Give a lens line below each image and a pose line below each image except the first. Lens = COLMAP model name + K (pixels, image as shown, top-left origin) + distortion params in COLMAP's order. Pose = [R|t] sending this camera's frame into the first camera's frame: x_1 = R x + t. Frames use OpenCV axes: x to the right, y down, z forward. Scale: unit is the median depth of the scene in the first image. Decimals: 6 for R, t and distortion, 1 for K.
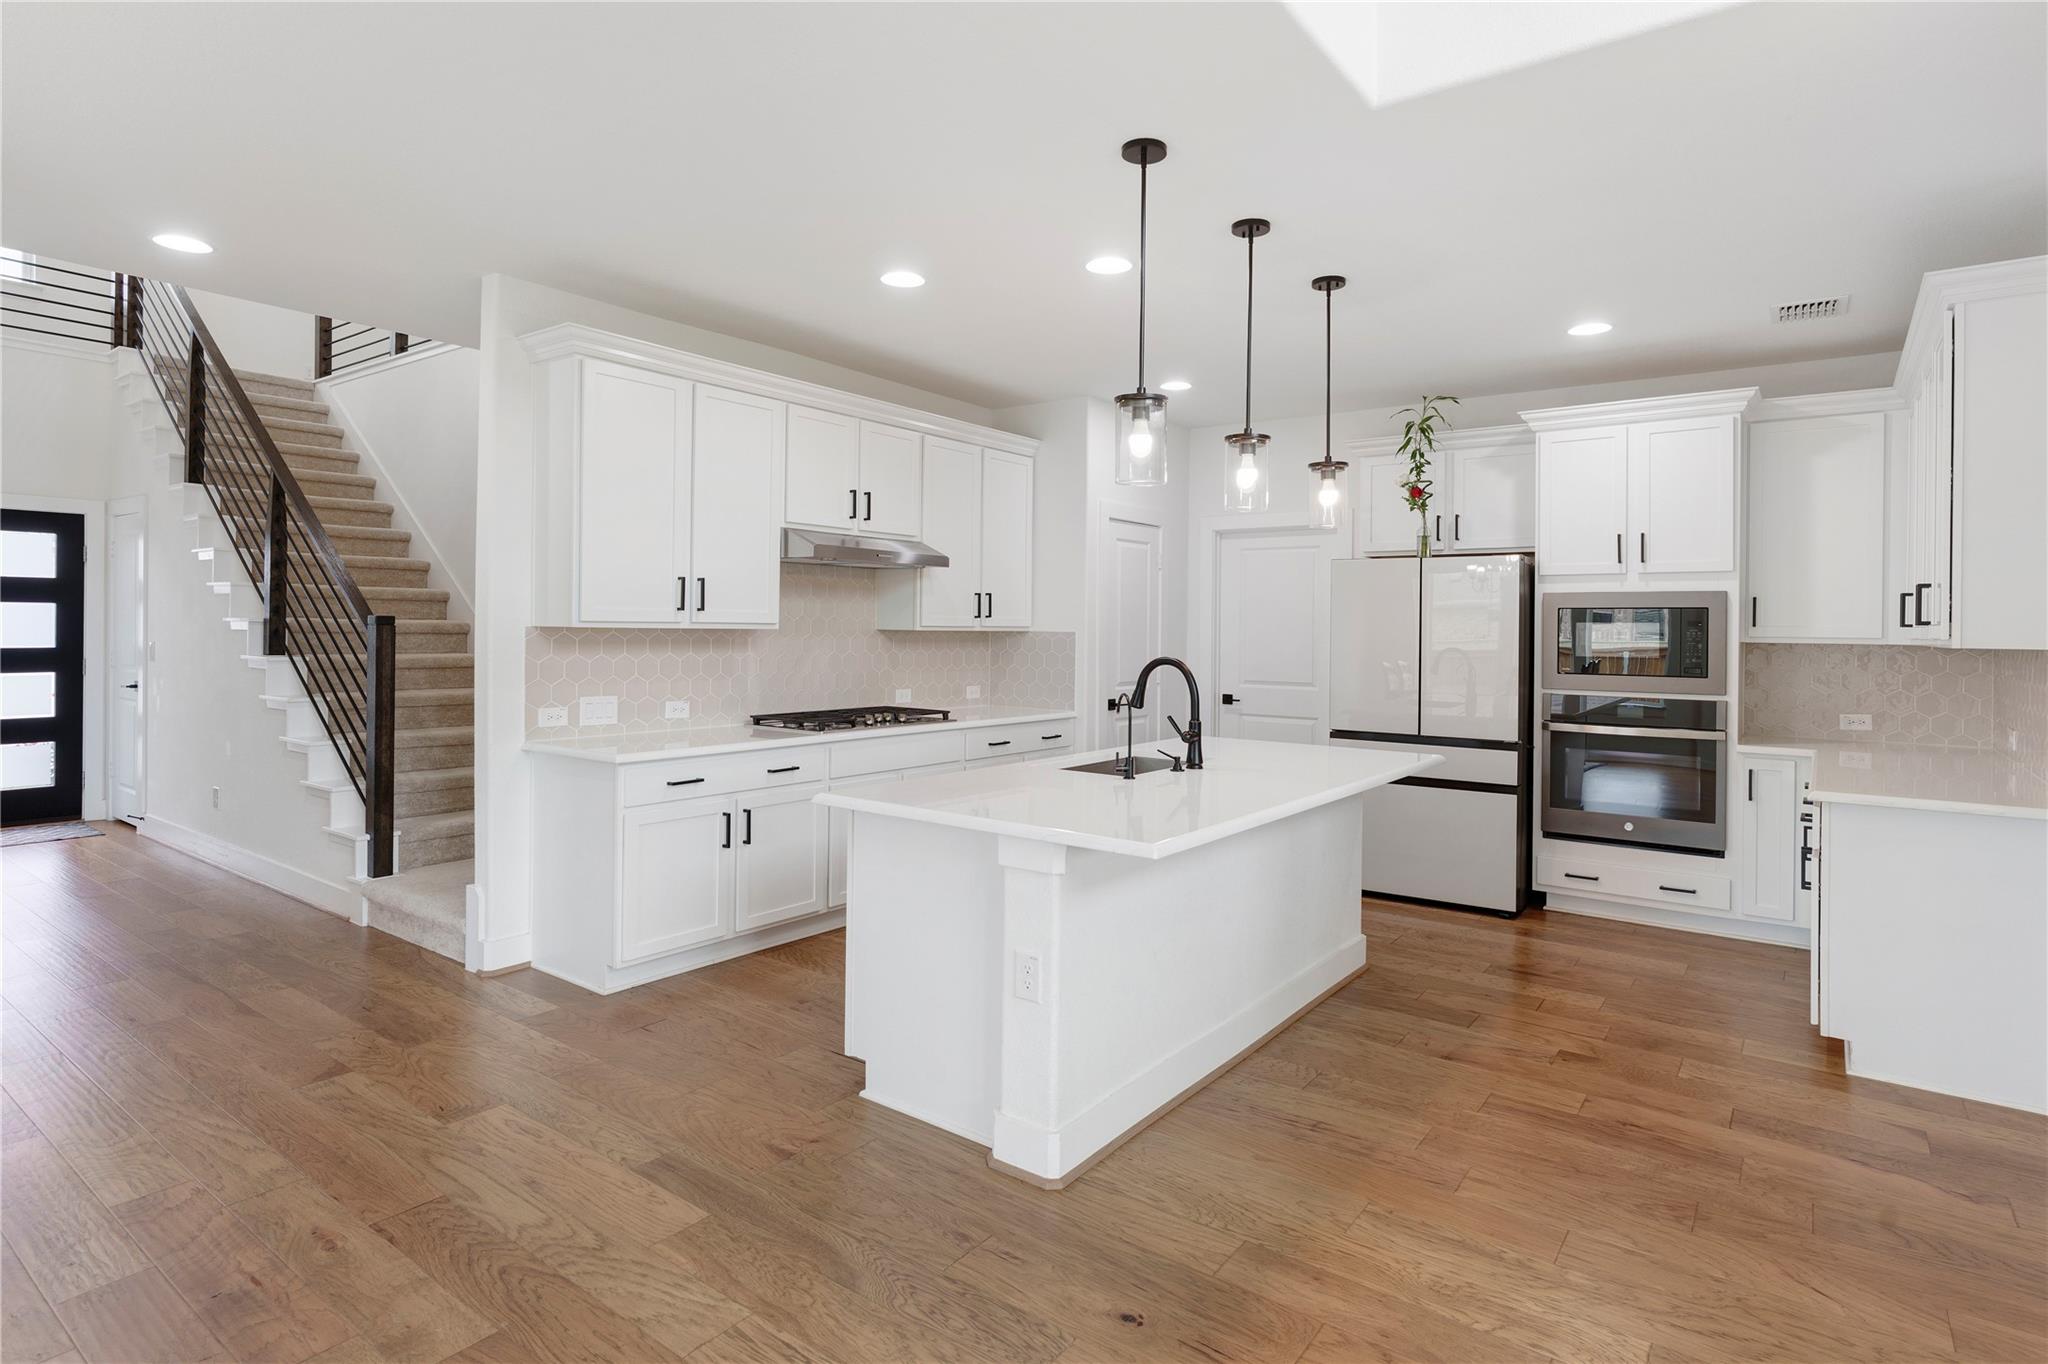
lens RADIAL K [[1036.6, 0, 1002.7], [0, 1036.6, 635.4], [0, 0, 1]] dist [0.015710, -0.000949]
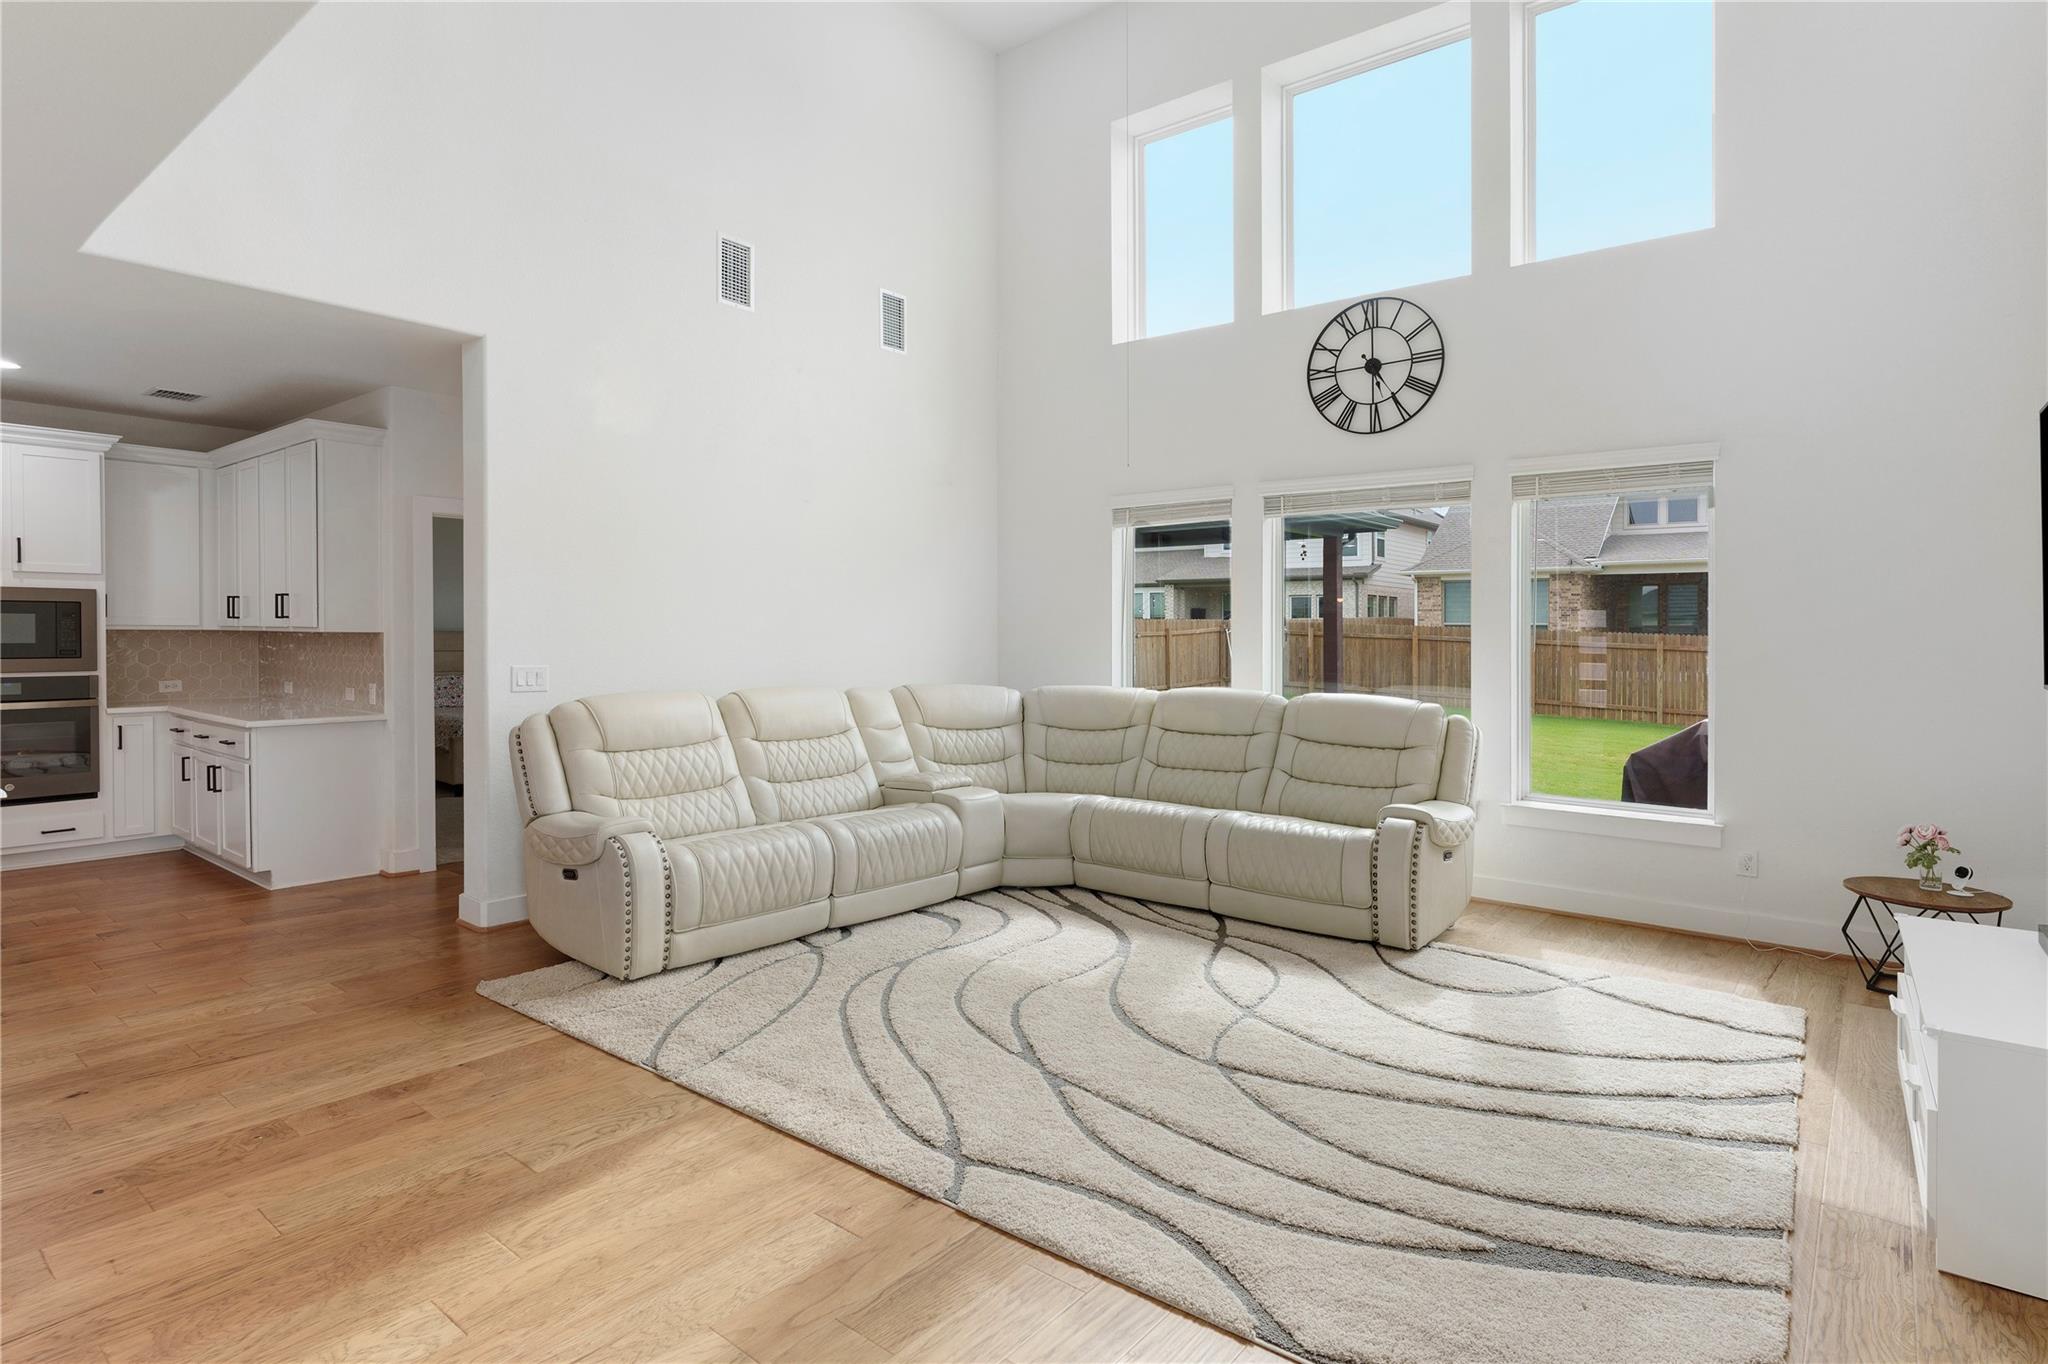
lens RADIAL K [[1096.6, 0, 1056.5], [0, 1096.6, 638.6], [0, 0, 1]] dist [0.000796, 0.000802]
pose [[0.008801, -0.017611, 0.999806, -0.641447], [-0.003305, 0.999839, 0.017641, -0.009204], [-0.999956, -0.003460, 0.008742, -0.179609]]
